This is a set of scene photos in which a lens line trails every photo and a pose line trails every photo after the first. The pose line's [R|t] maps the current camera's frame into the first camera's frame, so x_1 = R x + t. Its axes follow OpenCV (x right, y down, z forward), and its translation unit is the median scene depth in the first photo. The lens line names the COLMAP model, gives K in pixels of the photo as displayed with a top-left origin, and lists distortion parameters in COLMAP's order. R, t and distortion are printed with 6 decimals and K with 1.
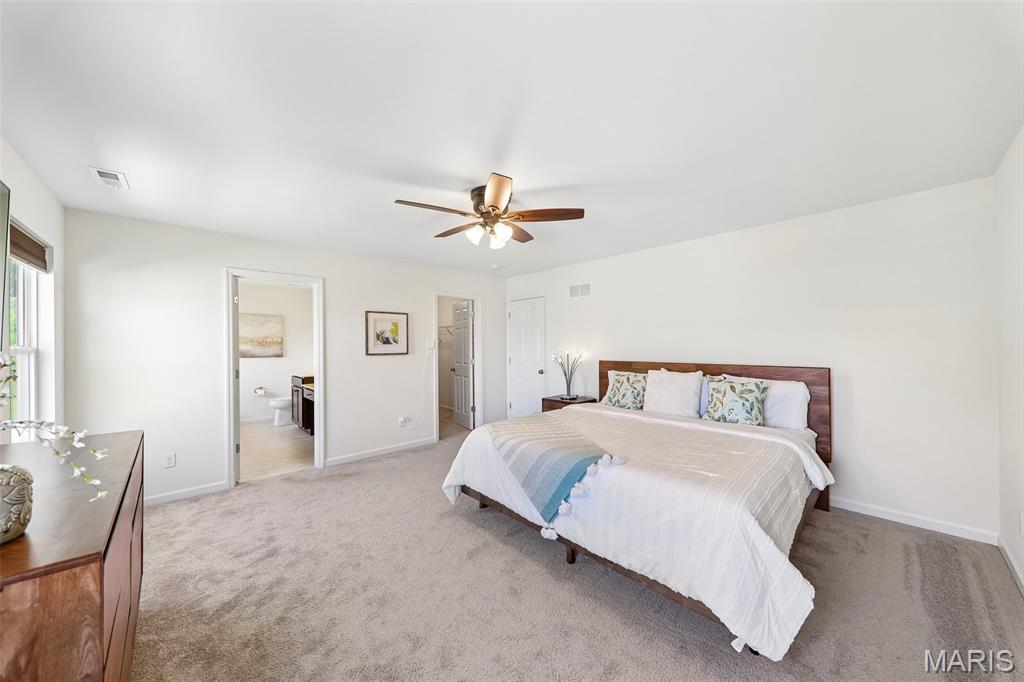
lens RADIAL K [[359.6, 0, 512.0], [0, 359.6, 341.0], [0, 0, 1]] dist [-0.000120, -0.000002]
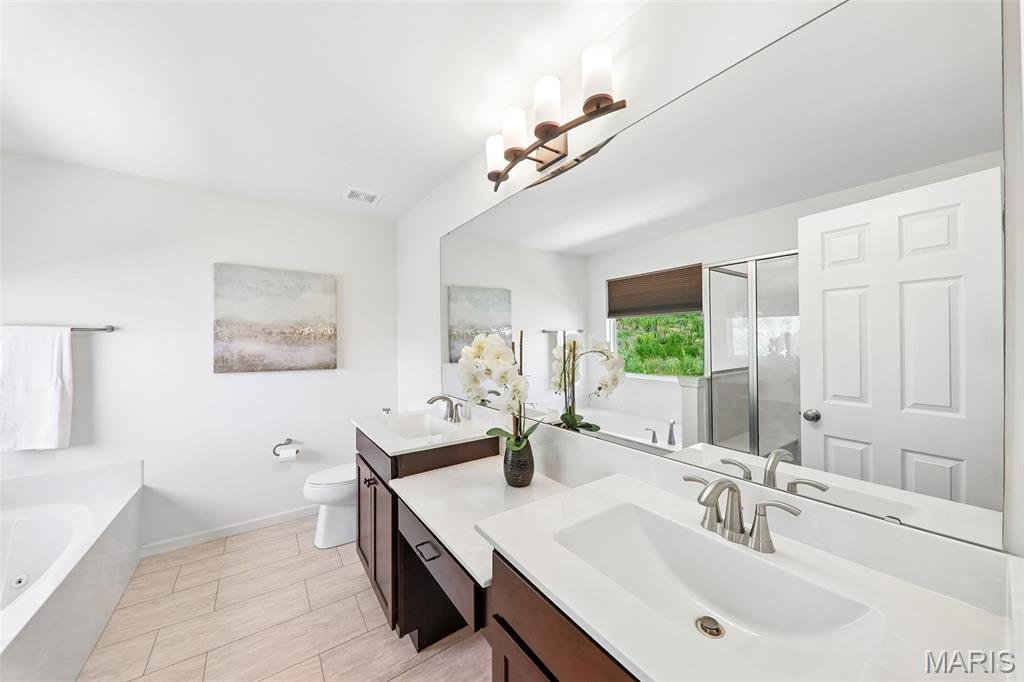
lens RADIAL K [[359.6, 0, 512.0], [0, 359.6, 341.0], [0, 0, 1]] dist [-0.000120, -0.000002]
pose [[0.991678, -0.004788, -0.128656, -0.373276], [0.005125, 0.999984, 0.002290, 0.010437], [0.128643, -0.002931, 0.991687, 0.600971]]
